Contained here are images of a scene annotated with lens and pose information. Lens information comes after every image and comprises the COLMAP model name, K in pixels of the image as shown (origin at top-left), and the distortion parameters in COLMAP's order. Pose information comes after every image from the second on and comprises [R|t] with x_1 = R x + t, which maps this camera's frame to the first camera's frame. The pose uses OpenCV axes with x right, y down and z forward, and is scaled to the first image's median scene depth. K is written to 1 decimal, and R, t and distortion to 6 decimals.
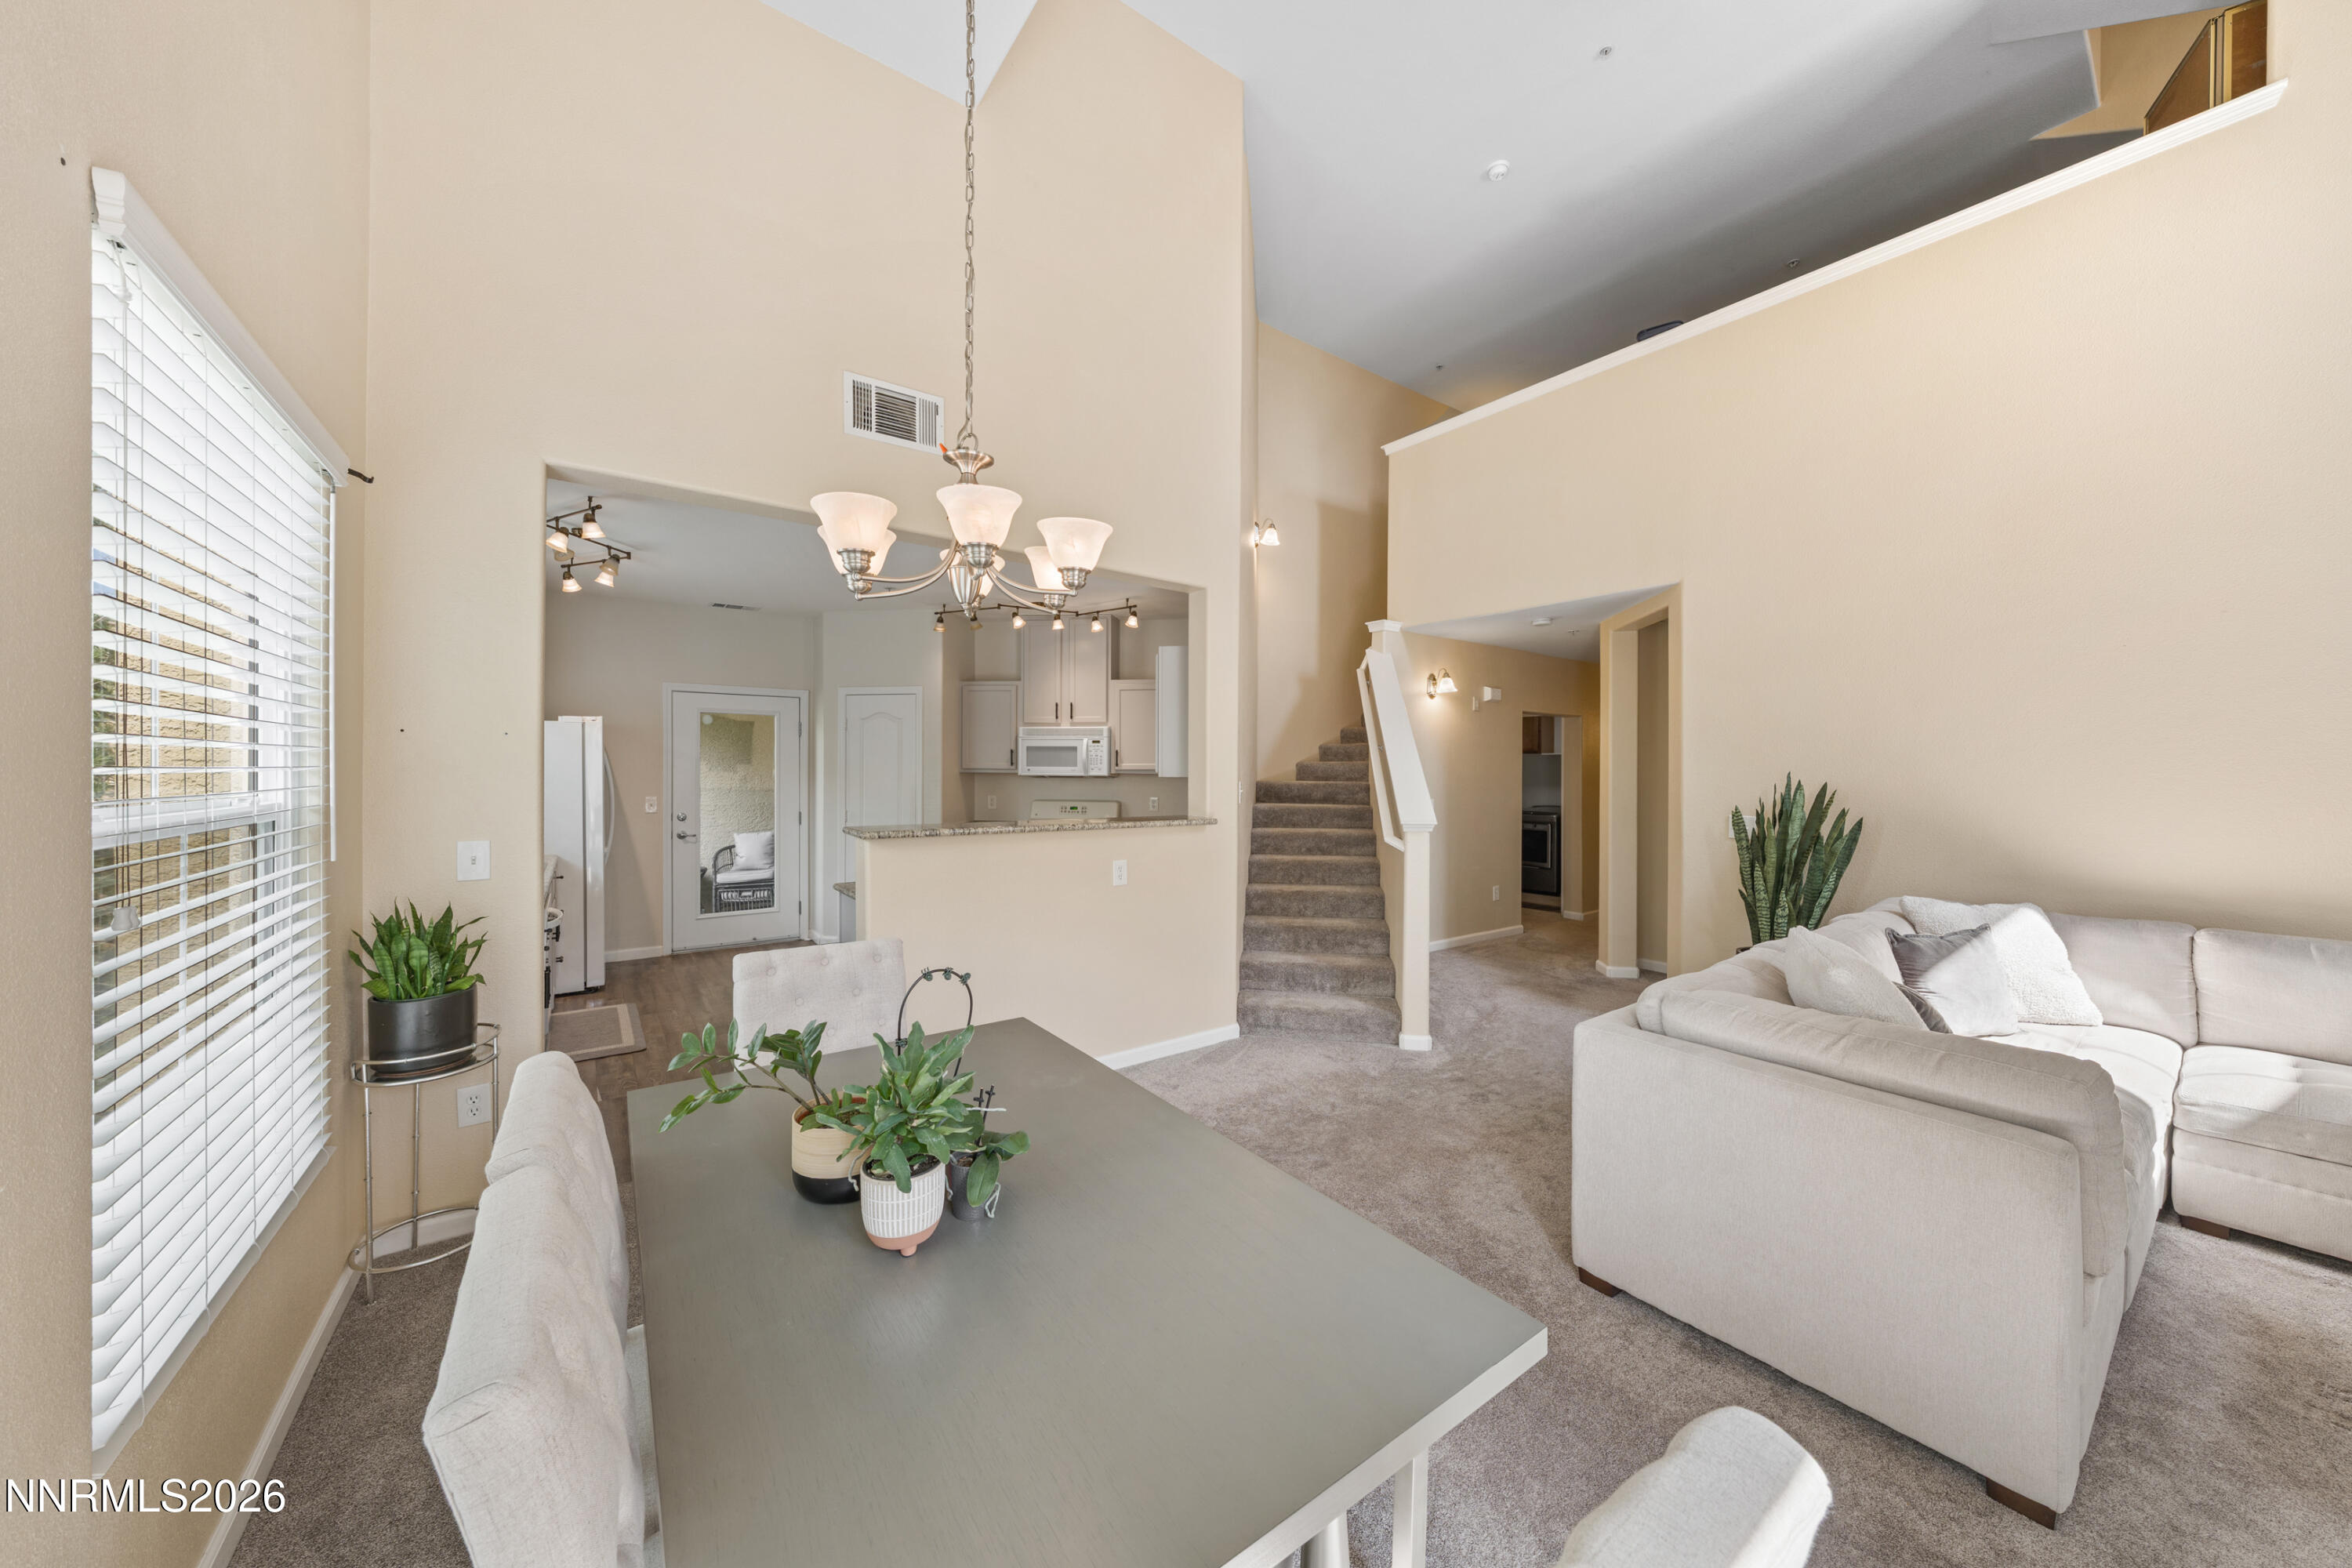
lens RADIAL K [[799.4, 0, 1174.3], [0, 799.4, 778.5], [0, 0, 1]] dist [-0.001517, -0.000142]
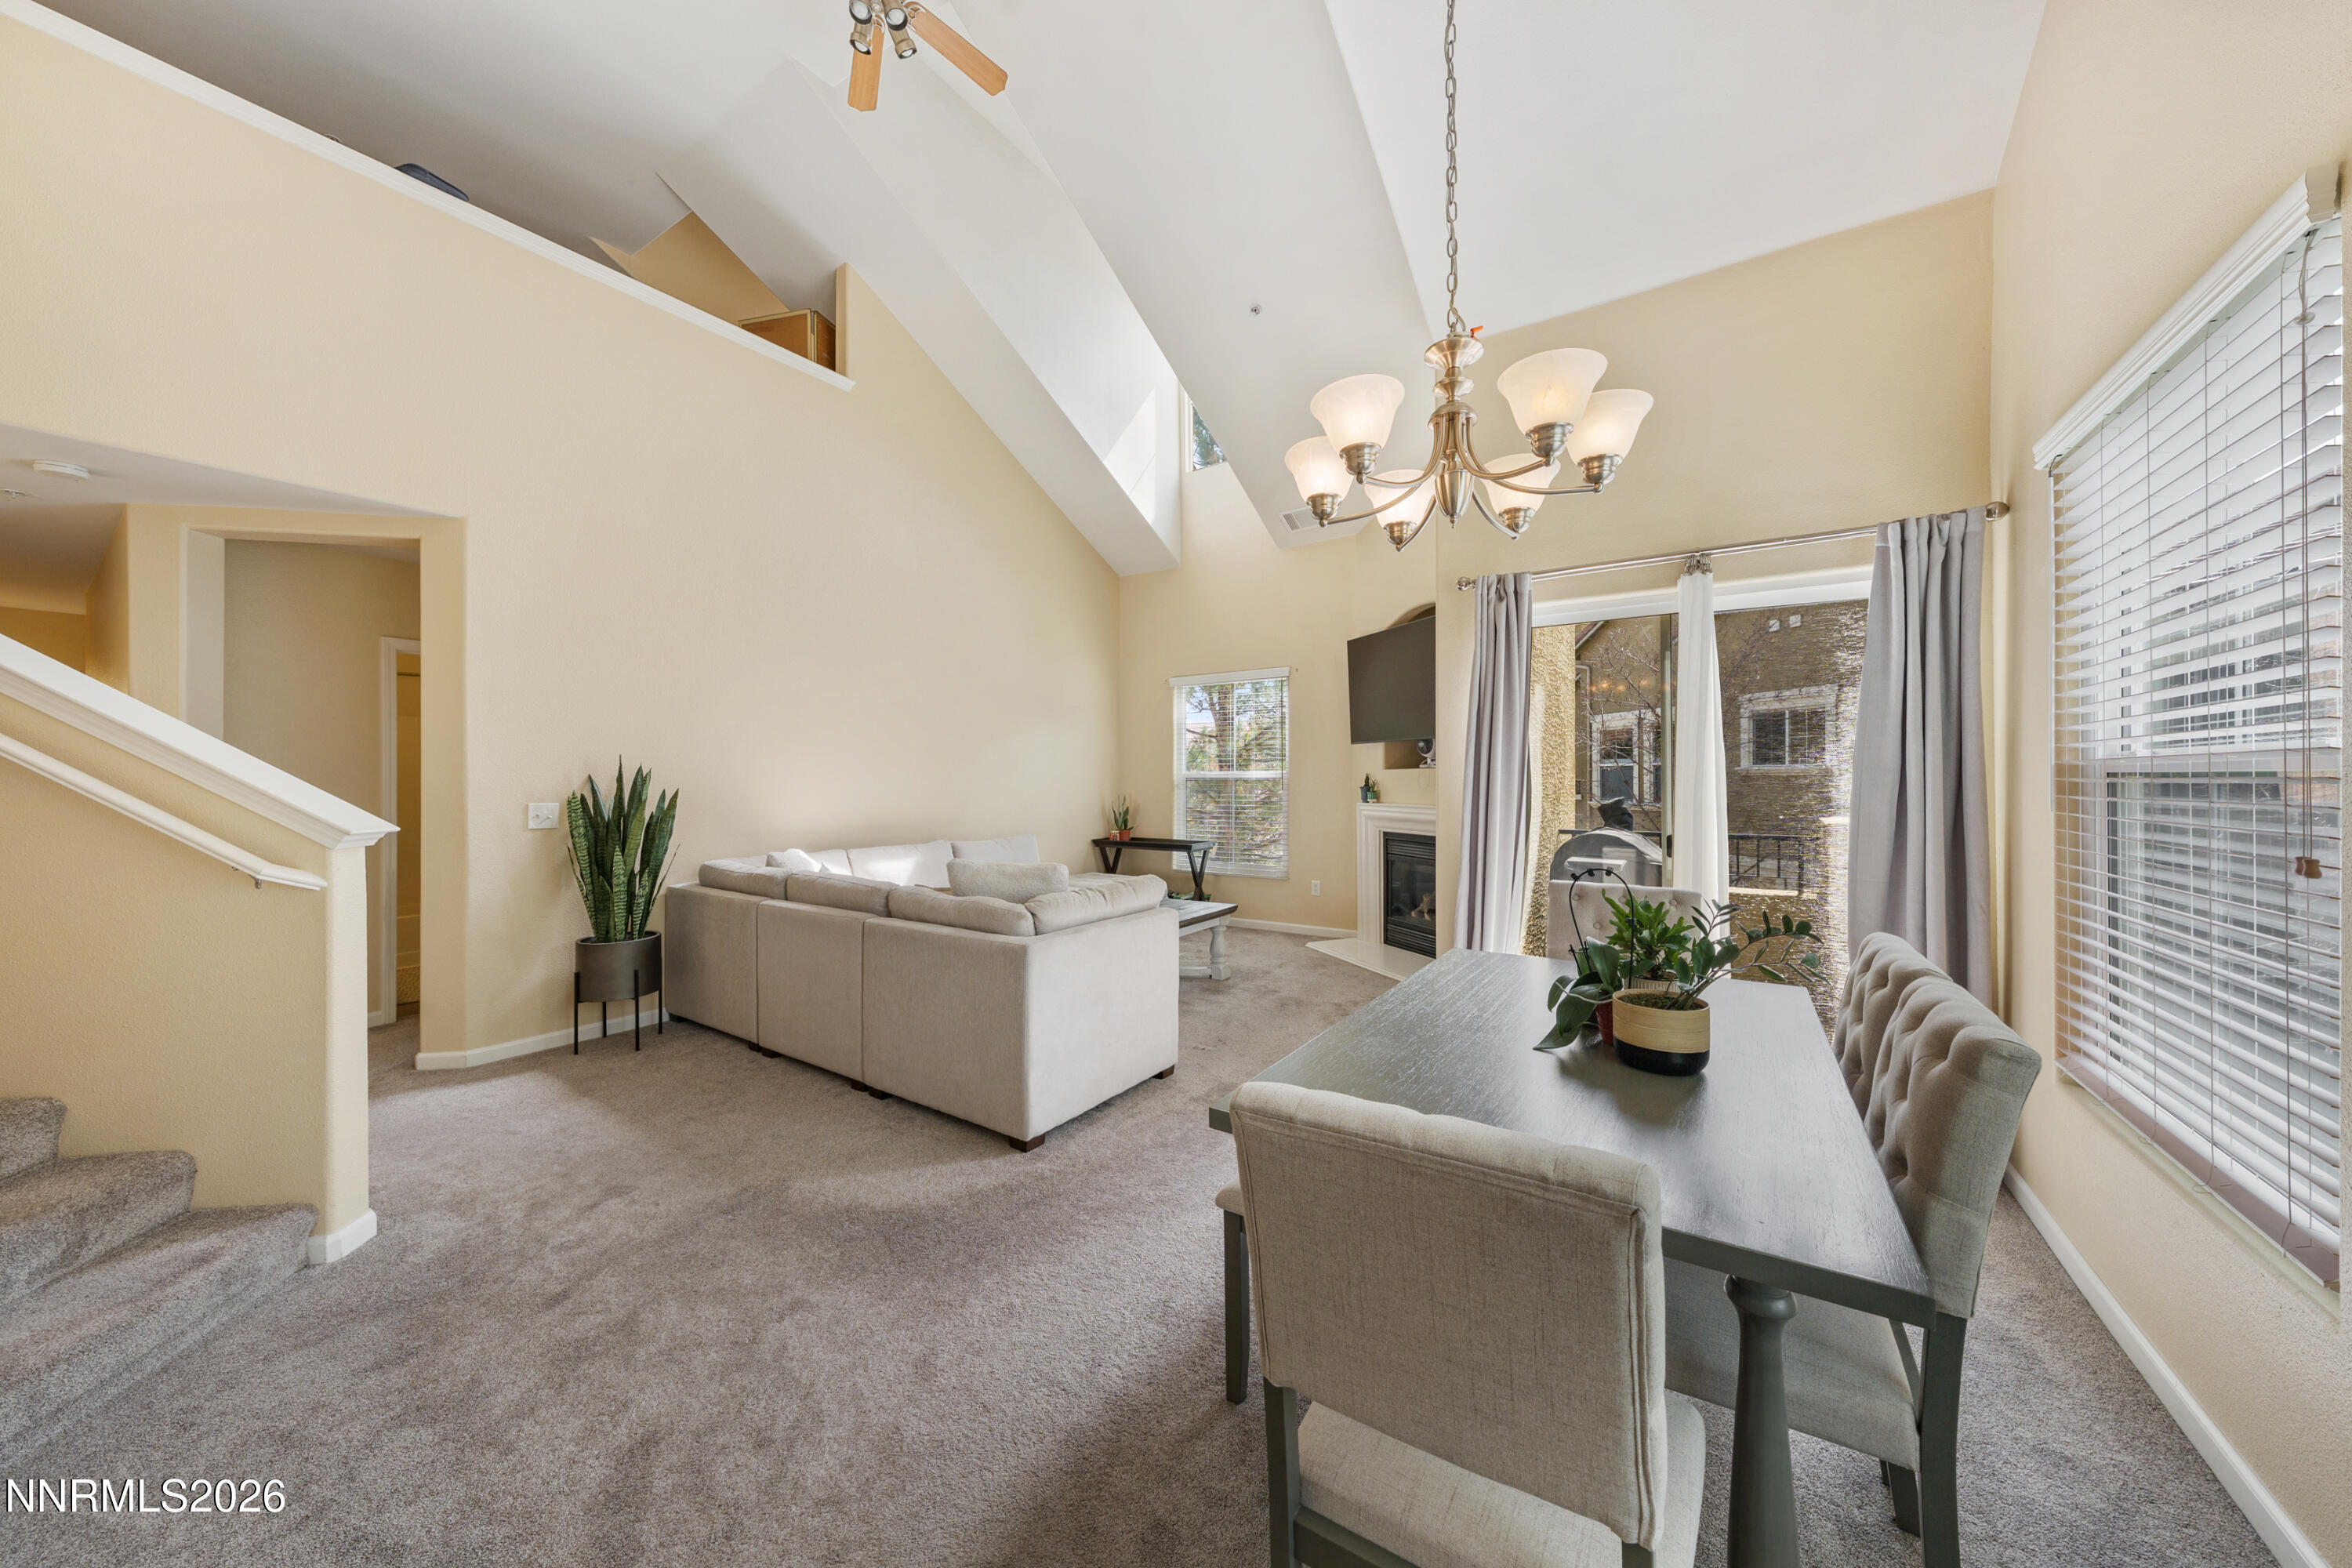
lens RADIAL K [[799.4, 0, 1172.8], [0, 799.4, 776.6], [0, 0, 1]] dist [-0.001517, -0.000142]
pose [[-0.344546, -0.006859, 0.938744, -0.439025], [0.006020, 0.999937, 0.009516, 0.014994], [-0.938750, 0.008930, -0.344483, 0.707474]]
